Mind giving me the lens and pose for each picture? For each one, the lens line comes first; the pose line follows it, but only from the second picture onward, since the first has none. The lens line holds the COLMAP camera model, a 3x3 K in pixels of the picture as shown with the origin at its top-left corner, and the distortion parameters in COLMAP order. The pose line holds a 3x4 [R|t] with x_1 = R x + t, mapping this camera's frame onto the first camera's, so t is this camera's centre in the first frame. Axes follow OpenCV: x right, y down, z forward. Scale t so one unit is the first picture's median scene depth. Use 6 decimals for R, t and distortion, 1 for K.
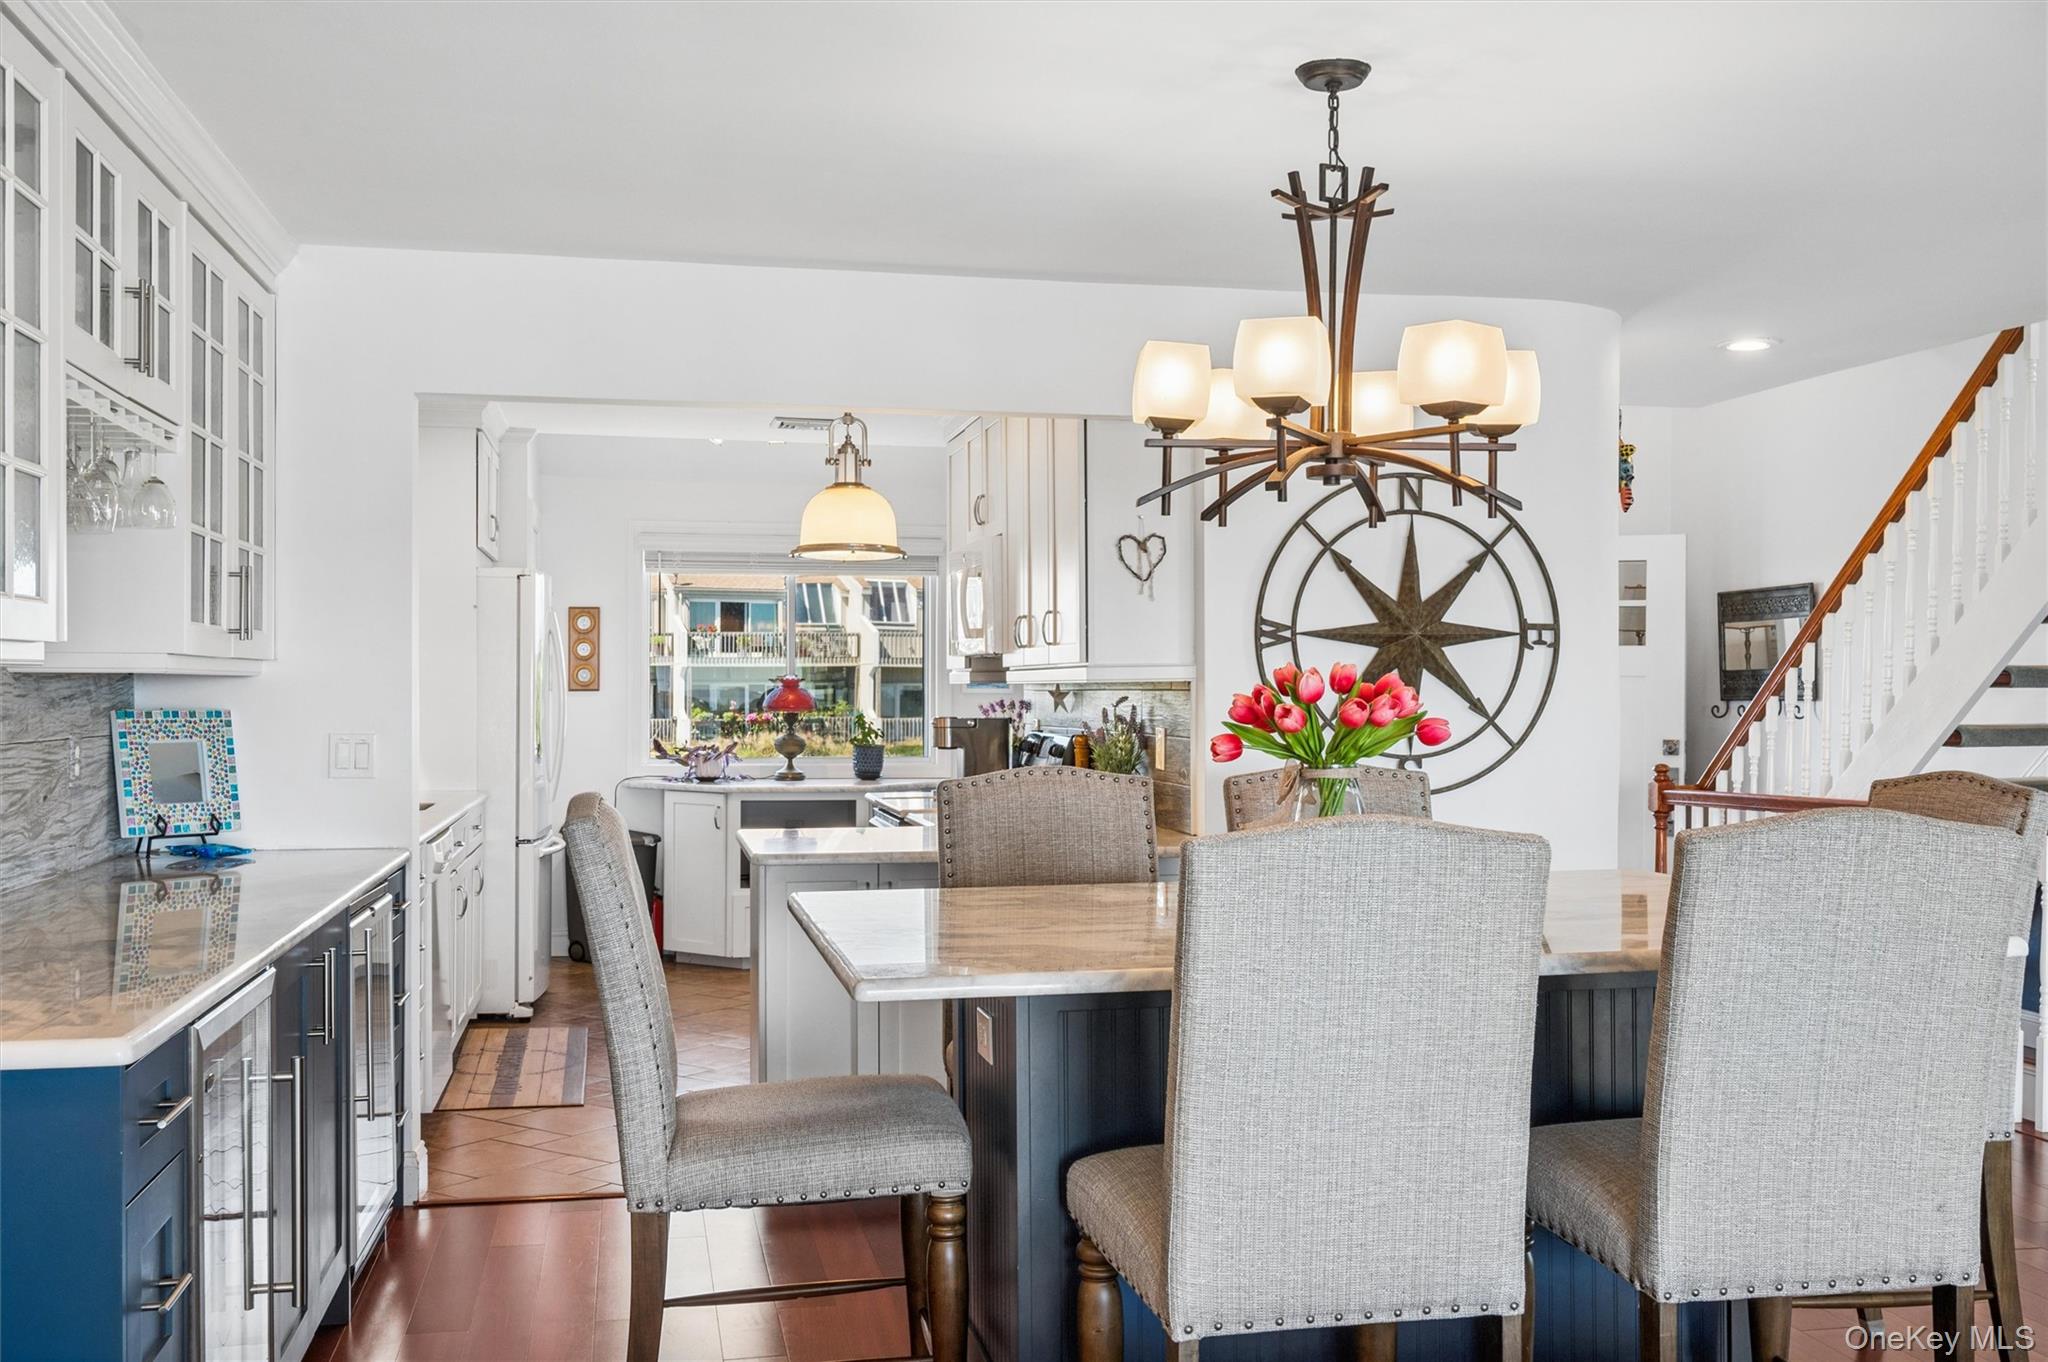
lens RADIAL K [[1940.6, 0, 1034.4], [0, 1940.6, 683.0], [0, 0, 1]] dist [-0.009276, 0.000000]
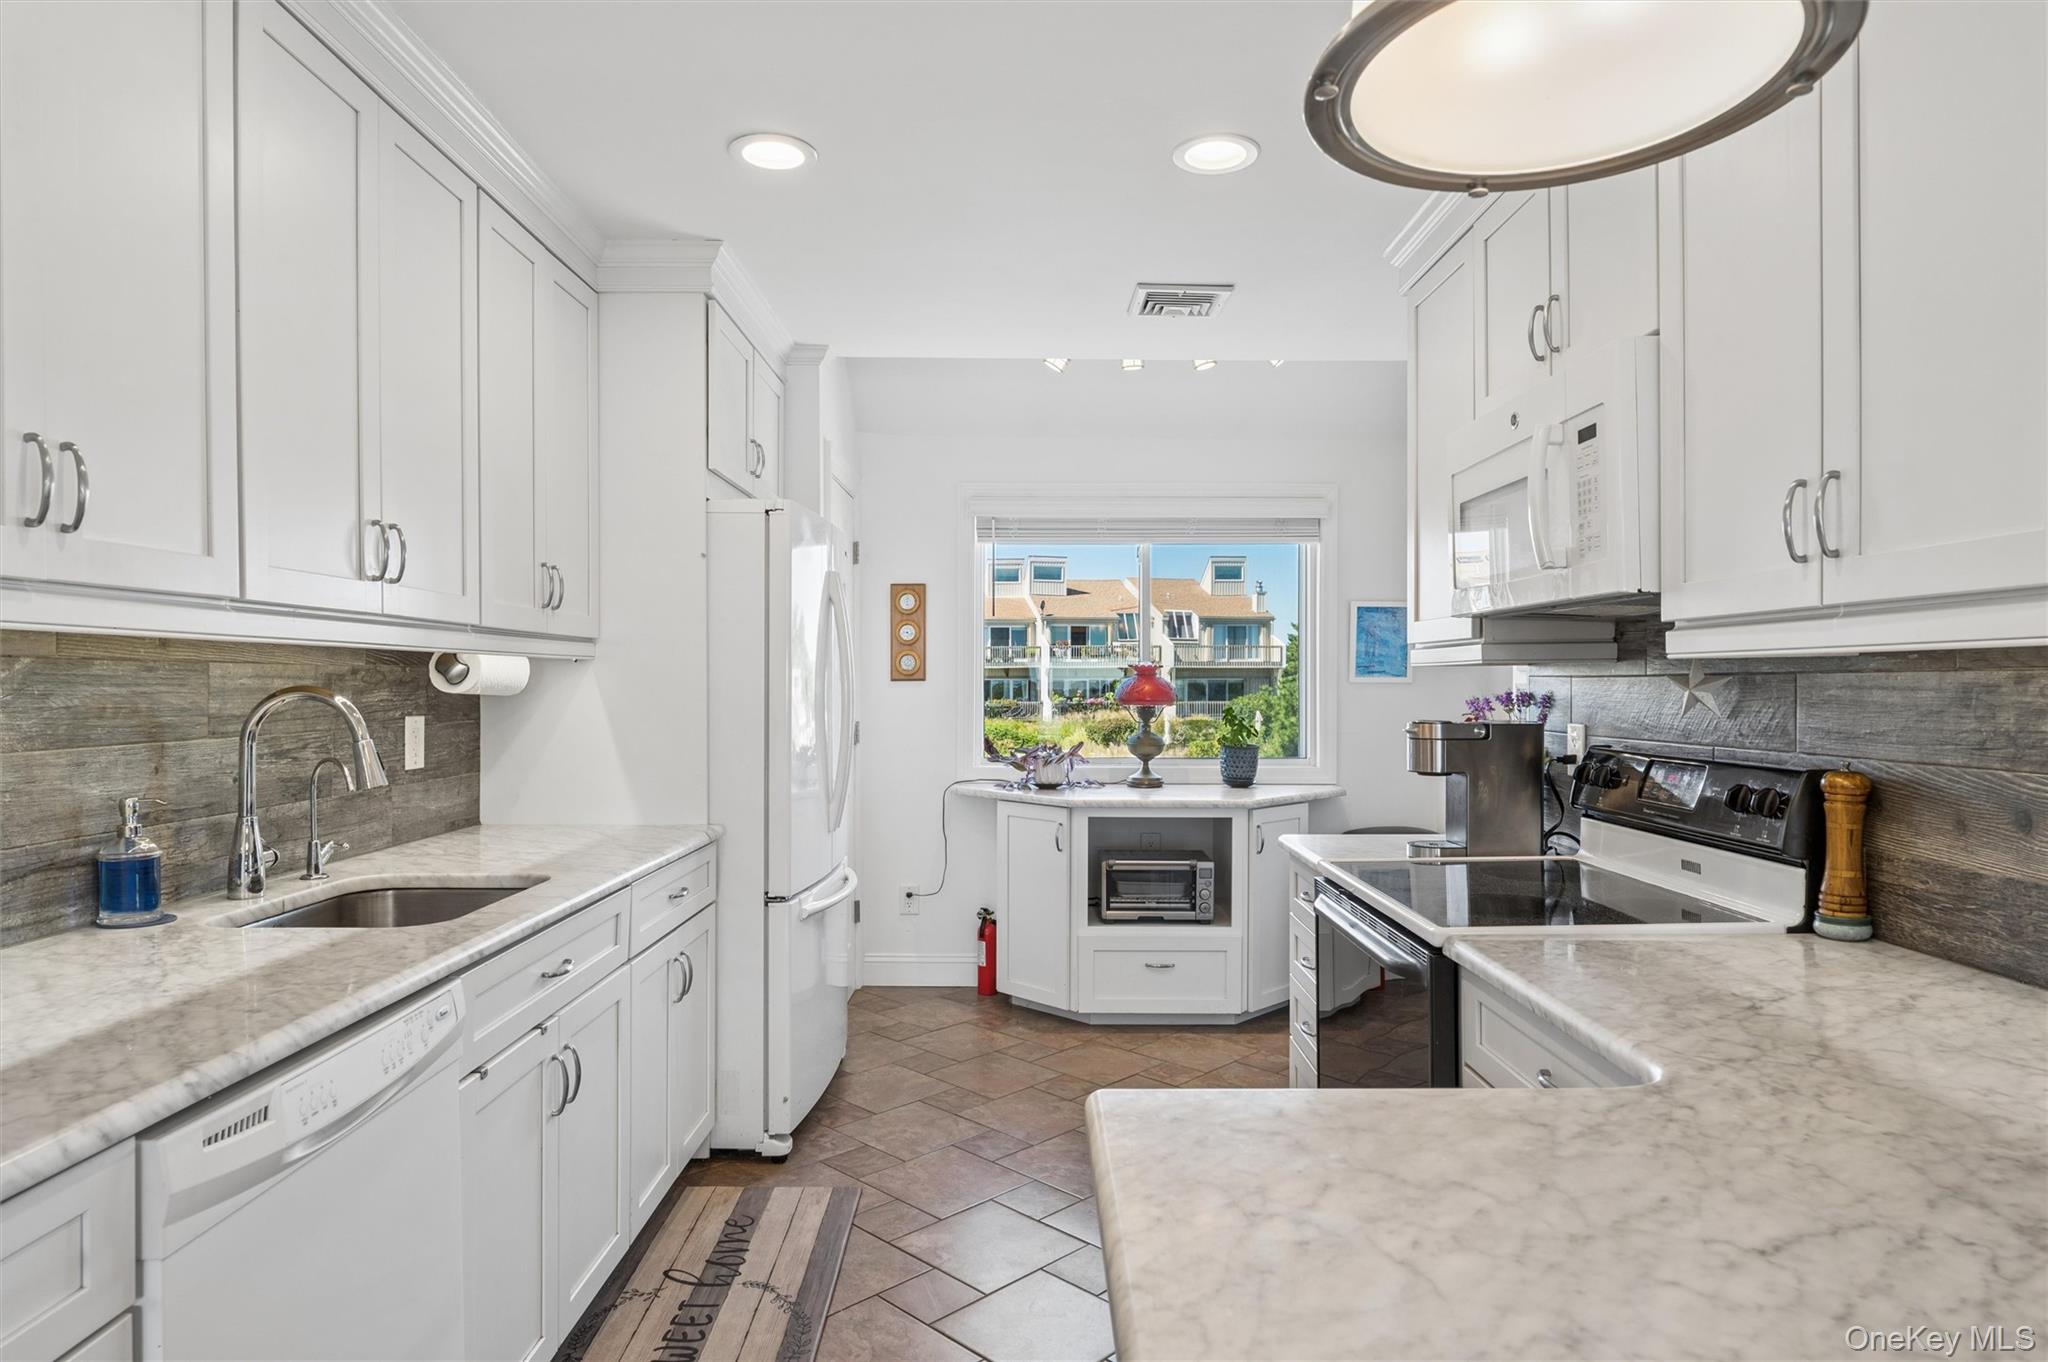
lens RADIAL K [[849.6, 0, 1037.3], [0, 849.6, 680.2], [0, 0, 1]] dist [0.000822, -0.000334]
pose [[0.979311, -0.002791, -0.202342, -0.097761], [0.002536, 0.999996, -0.001516, 0.004591], [0.202345, 0.000971, 0.979314, 0.633230]]
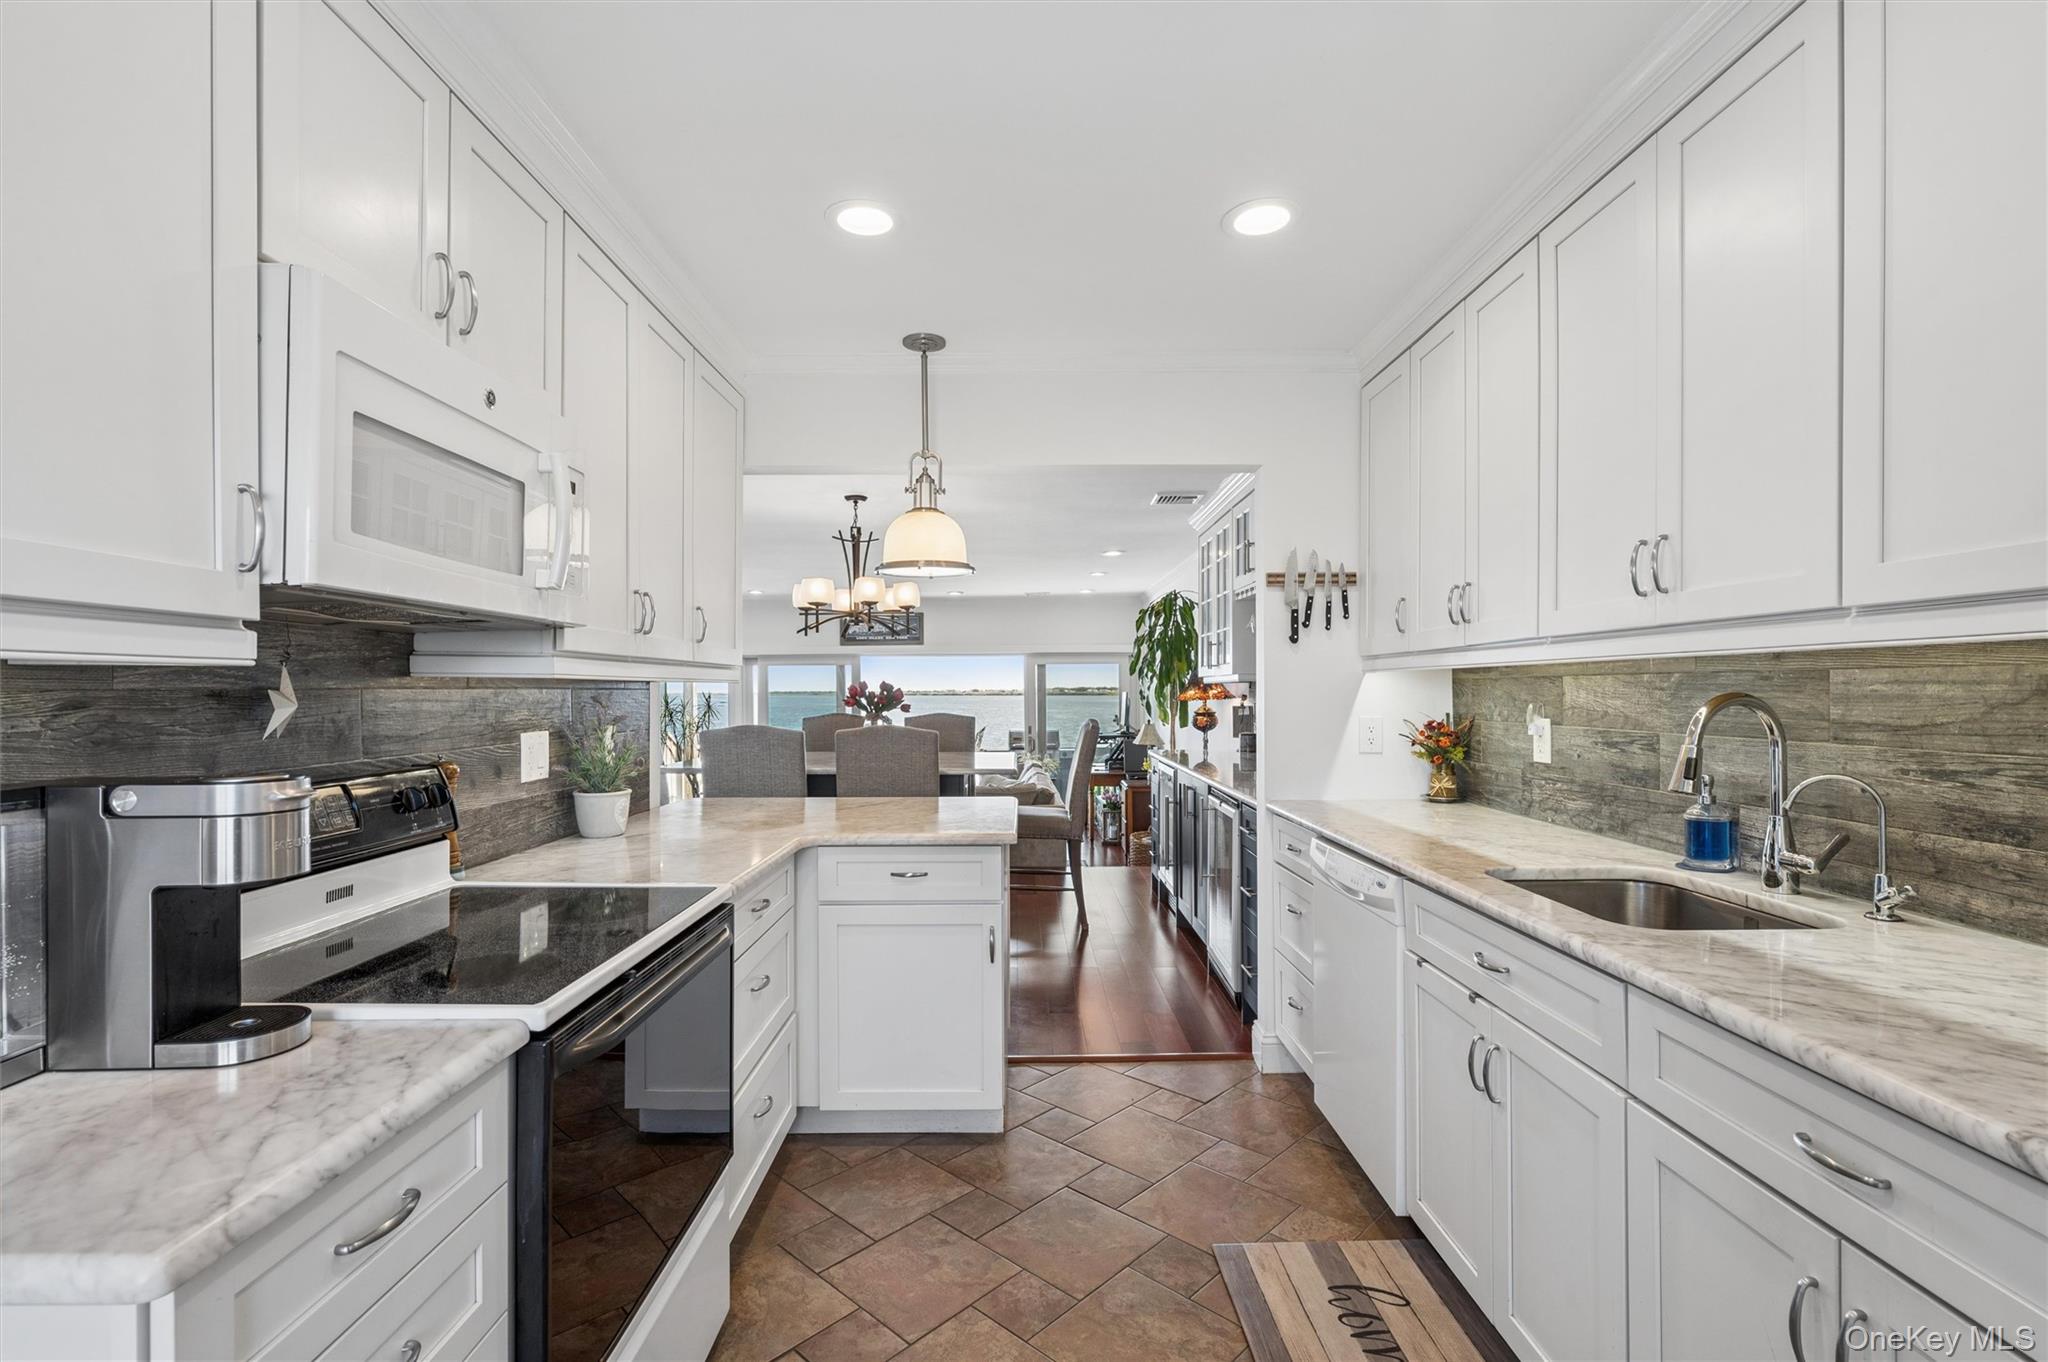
lens RADIAL K [[849.6, 0, 1018.8], [0, 849.6, 687.7], [0, 0, 1]] dist [0.000822, -0.000334]
pose [[-0.976938, 0.003938, 0.213486, -0.204718], [0.003019, 0.999985, -0.004629, 0.004248], [-0.213501, -0.003878, -0.976935, 1.161981]]
